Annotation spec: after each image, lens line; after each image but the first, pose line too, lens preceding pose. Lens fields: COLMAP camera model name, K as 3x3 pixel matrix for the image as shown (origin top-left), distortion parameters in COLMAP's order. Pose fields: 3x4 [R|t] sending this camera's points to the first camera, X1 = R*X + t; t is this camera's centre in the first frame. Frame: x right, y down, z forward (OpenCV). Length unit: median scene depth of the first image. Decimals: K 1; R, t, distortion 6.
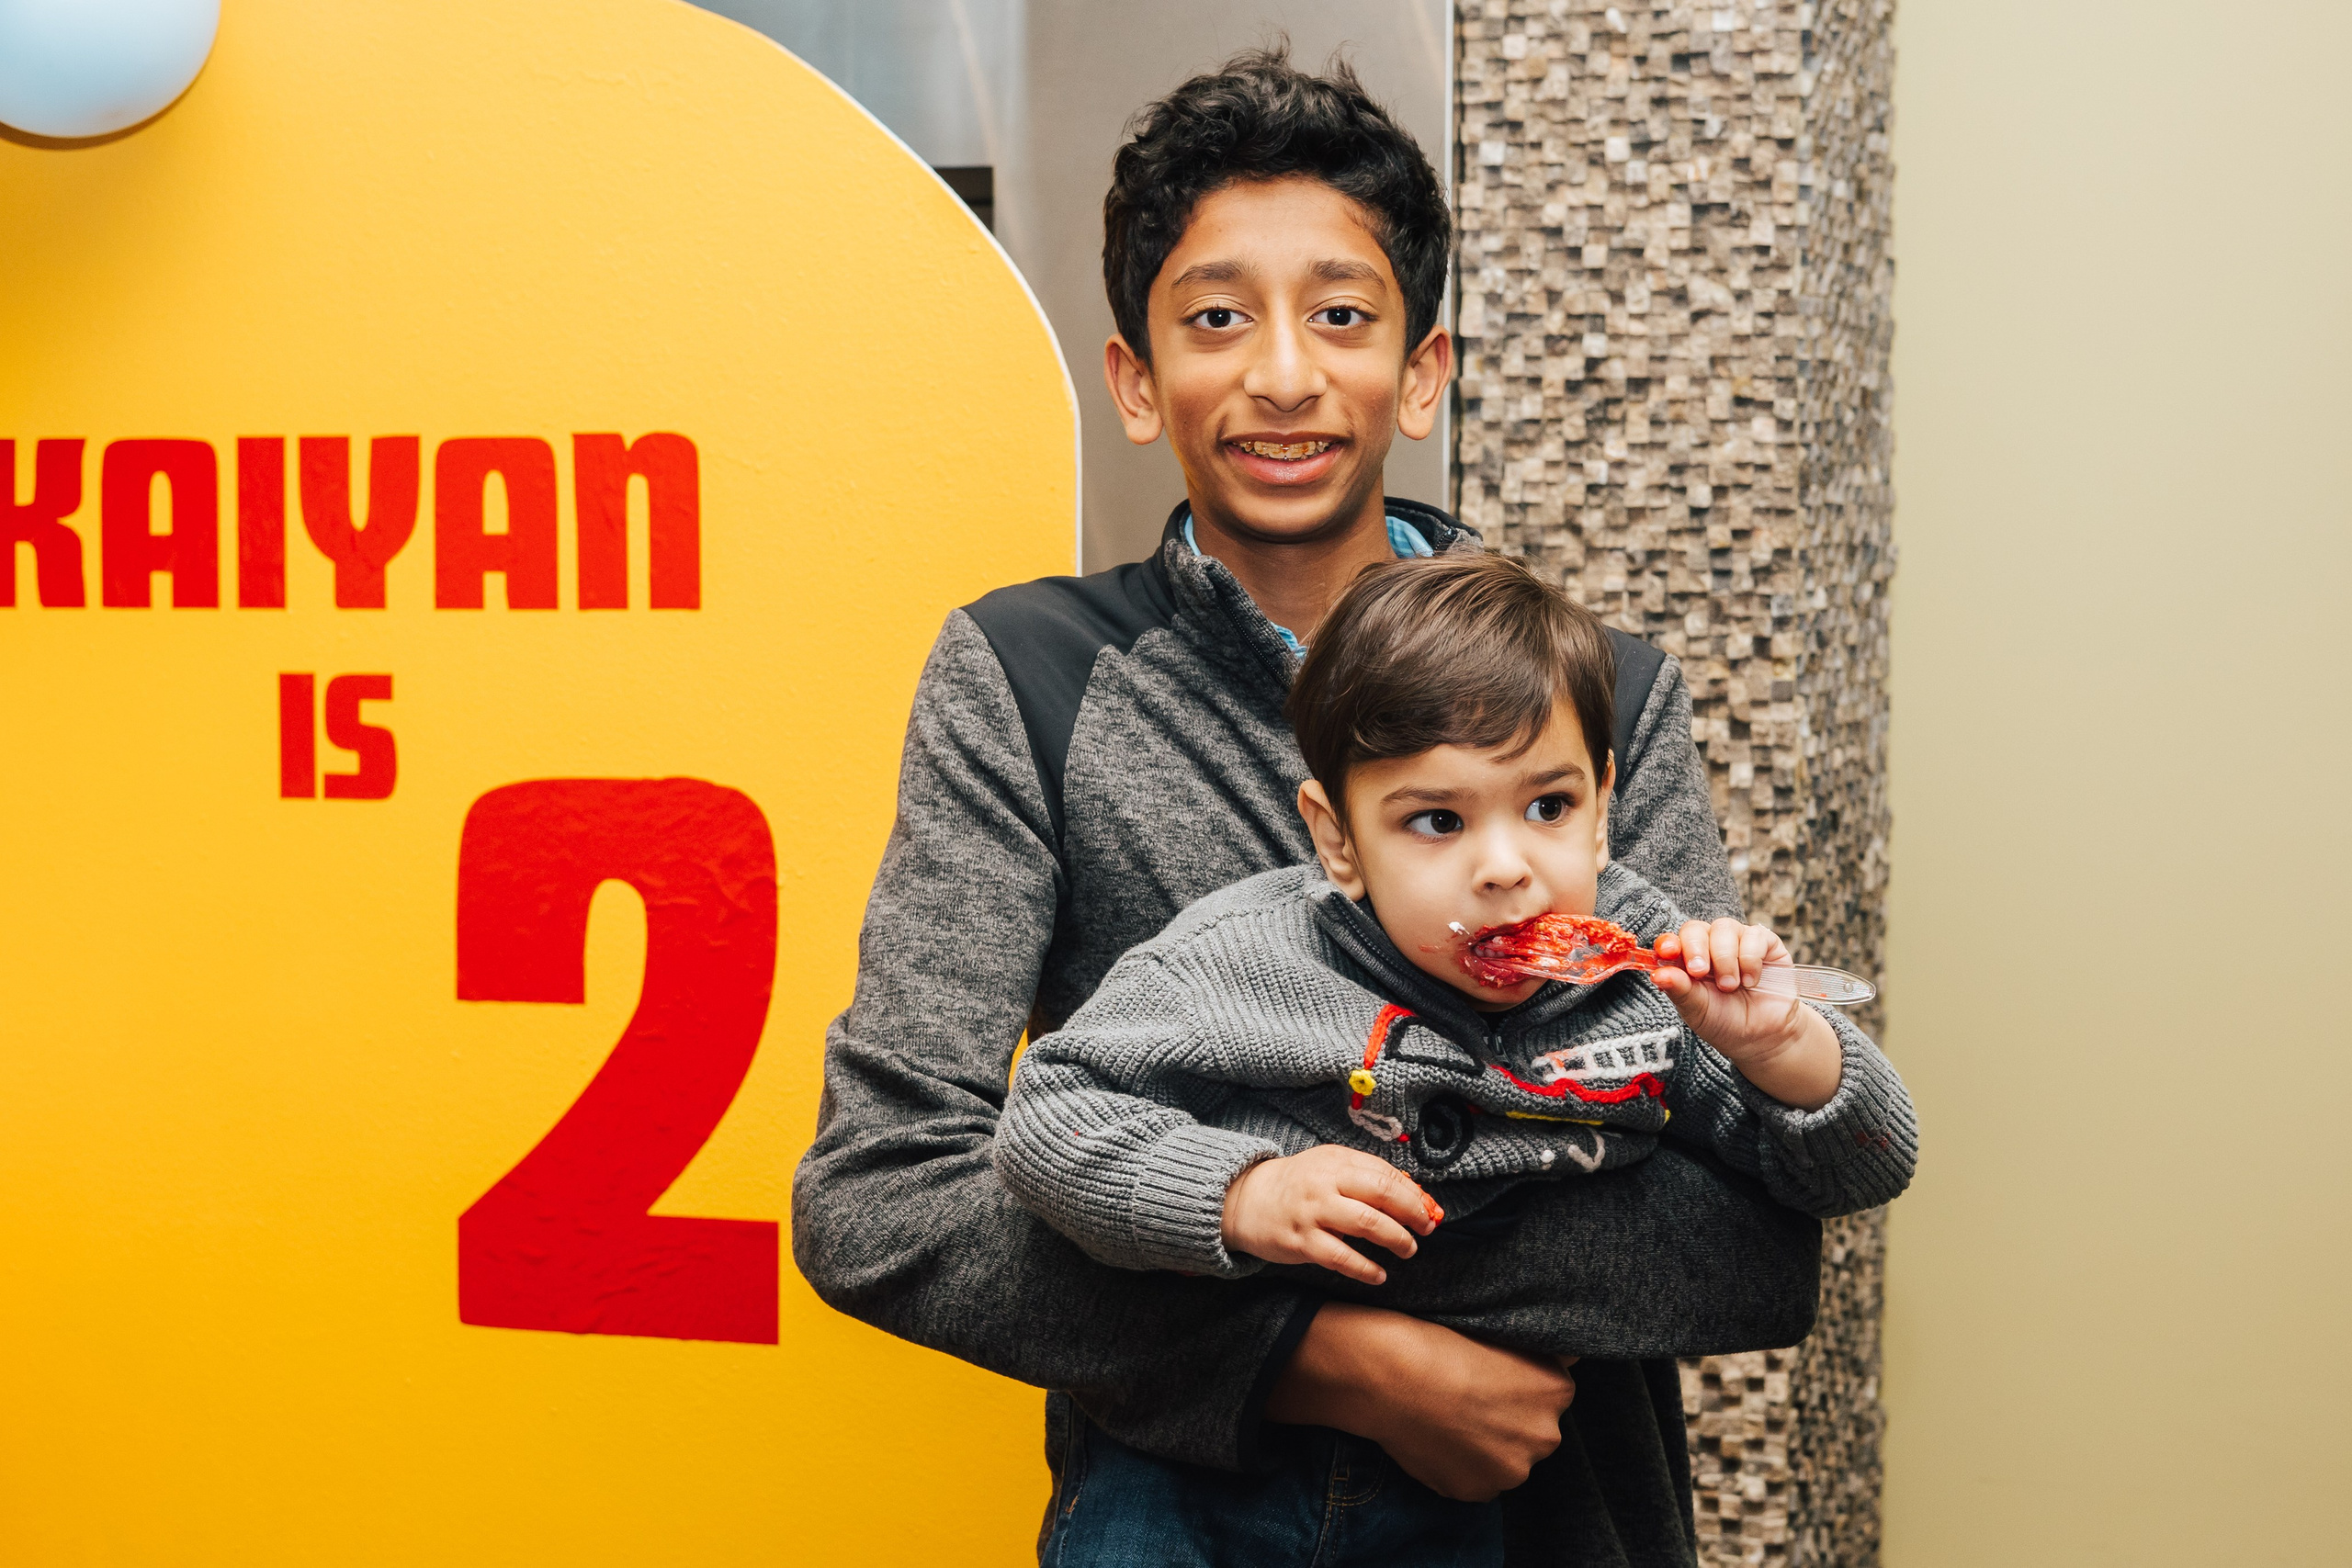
lens RADIAL K [[4070.6, 0, 1428.6], [0, 4070.6, 785.2], [0, 0, 1]] dist [-0.001993, 0.090843]
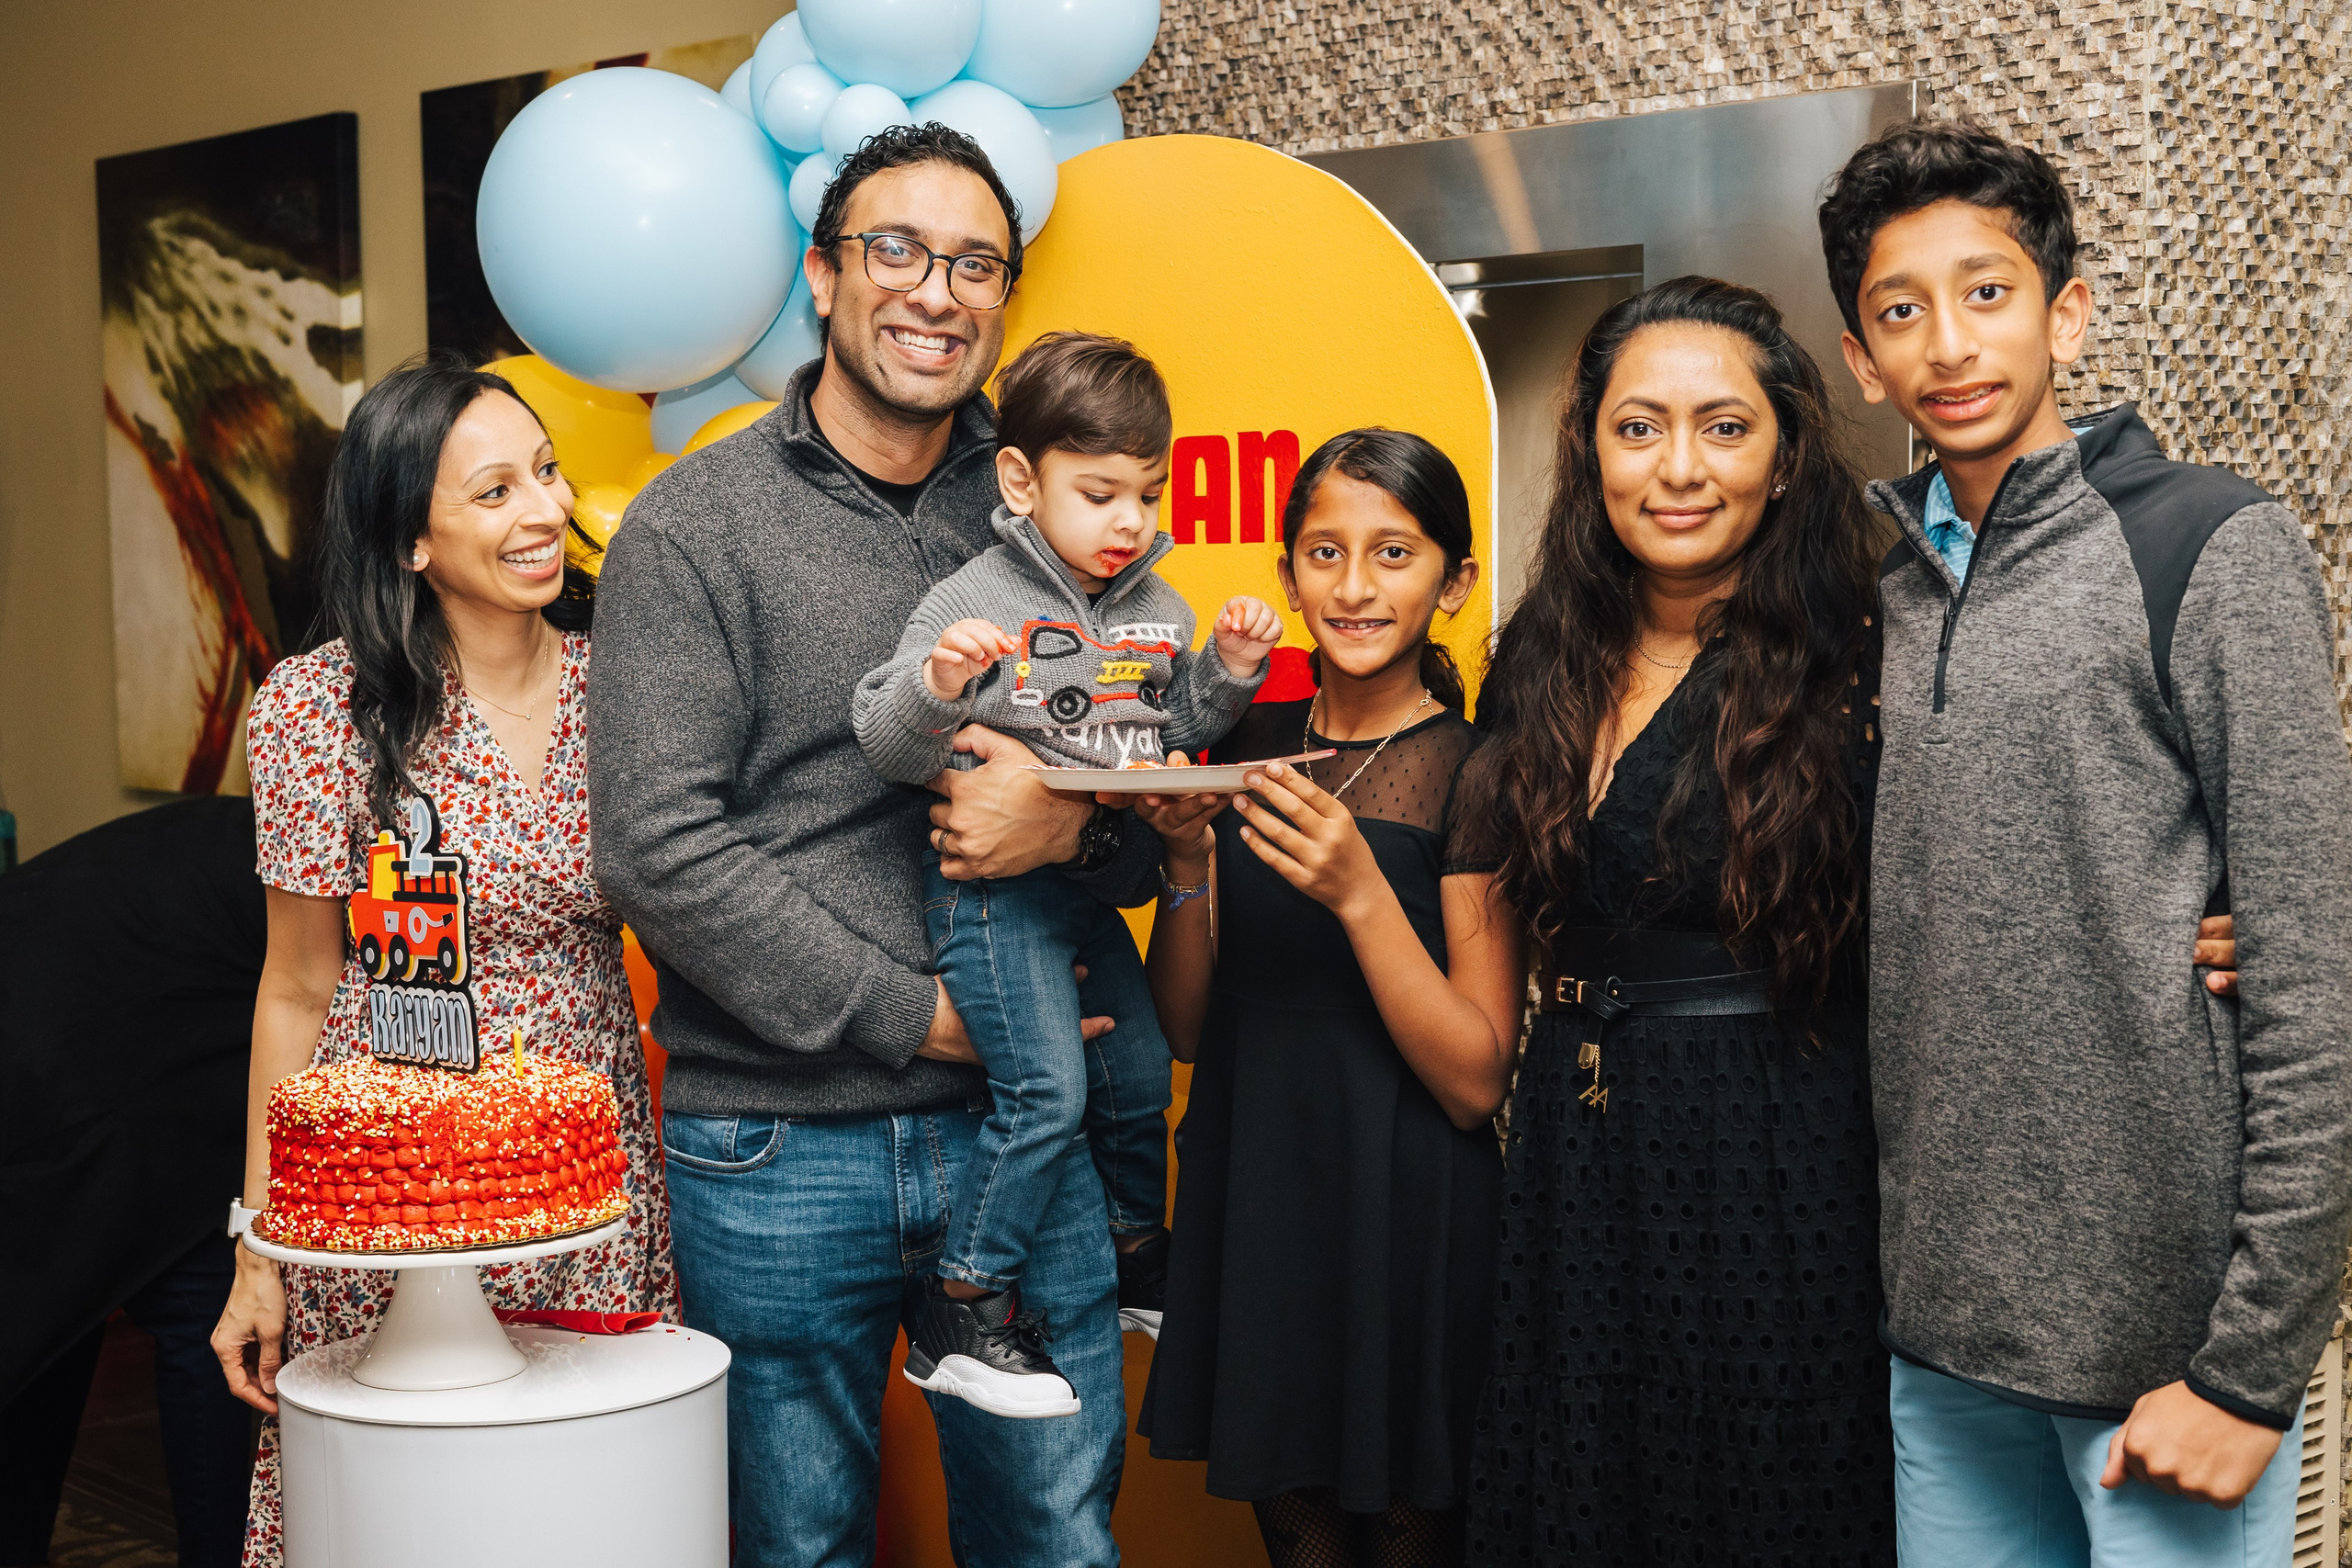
lens RADIAL K [[3516.1, 0, 1206.3], [0, 3516.1, 759.4], [0, 0, 1]] dist [0.002507, 0.124379]
pose [[0.855401, 0.021489, -0.517520, 0.429551], [-0.022698, 0.999734, 0.003996, 0.032048], [0.517468, 0.008329, 0.855662, -0.162087]]
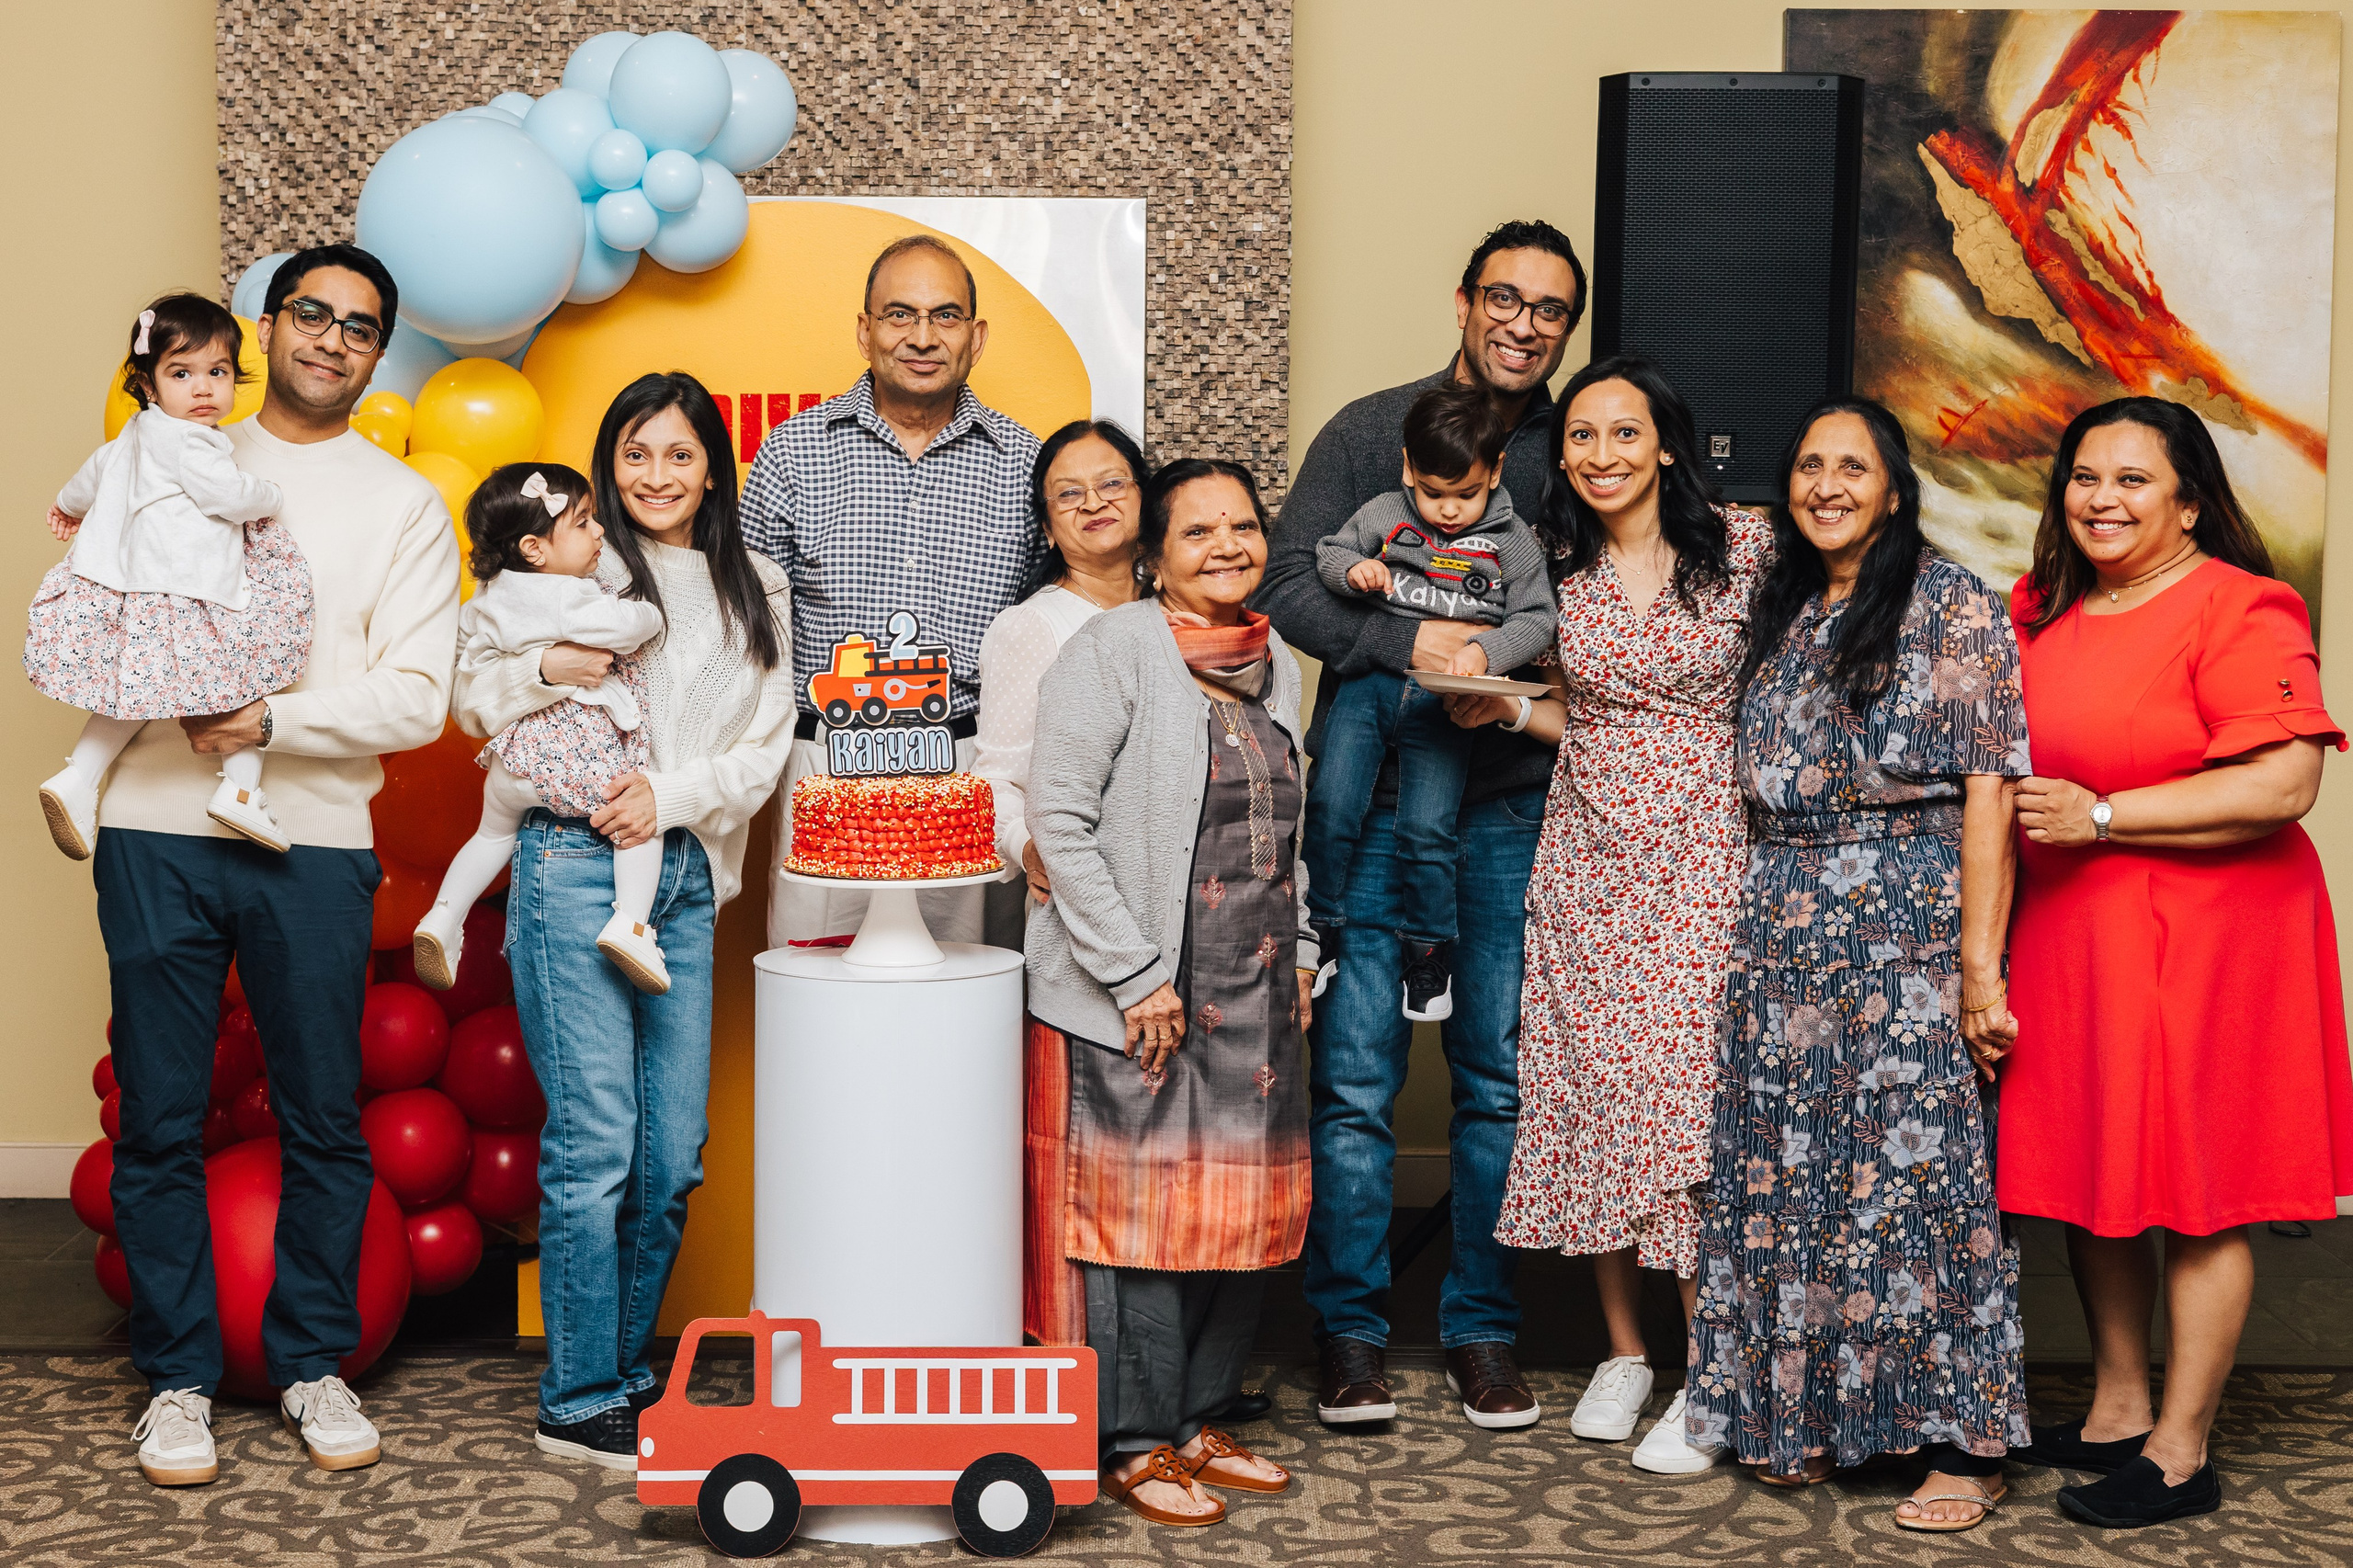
lens RADIAL K [[3556.2, 0, 1162.0], [0, 3556.2, 761.9], [0, 0, 1]] dist [-0.009979, 0.116667]
pose [[0.960657, -0.022176, 0.276851, -0.580025], [0.015793, 0.999556, 0.025262, 0.079812], [-0.277288, -0.019896, 0.960581, -1.046321]]
